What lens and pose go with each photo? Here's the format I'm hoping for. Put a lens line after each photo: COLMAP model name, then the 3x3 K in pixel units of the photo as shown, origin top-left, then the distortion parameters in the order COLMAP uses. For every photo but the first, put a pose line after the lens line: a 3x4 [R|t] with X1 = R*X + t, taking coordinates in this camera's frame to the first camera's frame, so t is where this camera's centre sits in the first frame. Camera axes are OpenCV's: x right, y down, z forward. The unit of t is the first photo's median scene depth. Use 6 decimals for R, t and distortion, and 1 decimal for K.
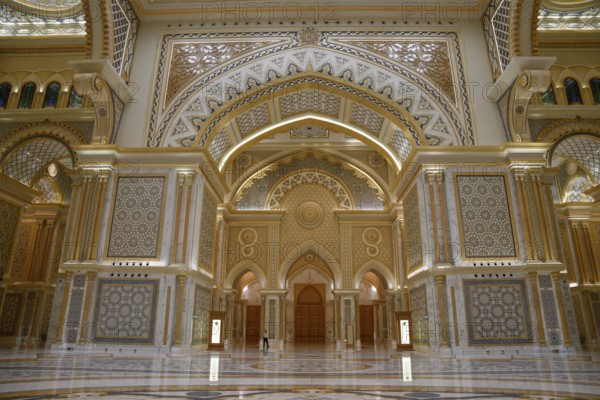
lens RADIAL K [[406.9, 0, 304.2], [0, 406.9, 205.1], [0, 0, 1]] dist [-0.061440, -0.000457]
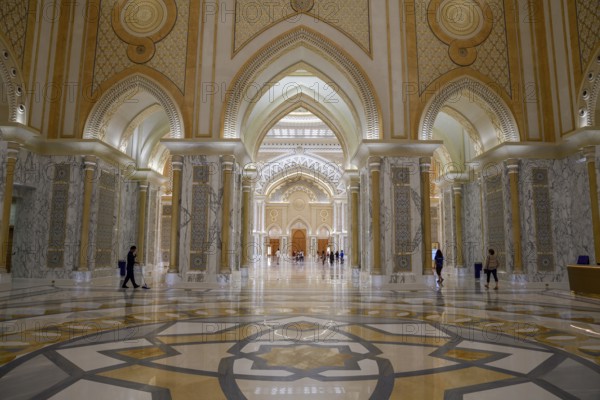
lens RADIAL K [[406.9, 0, 304.2], [0, 406.9, 205.1], [0, 0, 1]] dist [-0.061440, -0.000457]
pose [[0.999671, 0.008504, 0.024199, -0.021833], [-0.013009, 0.981191, 0.192602, -0.635870], [-0.022105, -0.192853, 0.980979, -2.004461]]
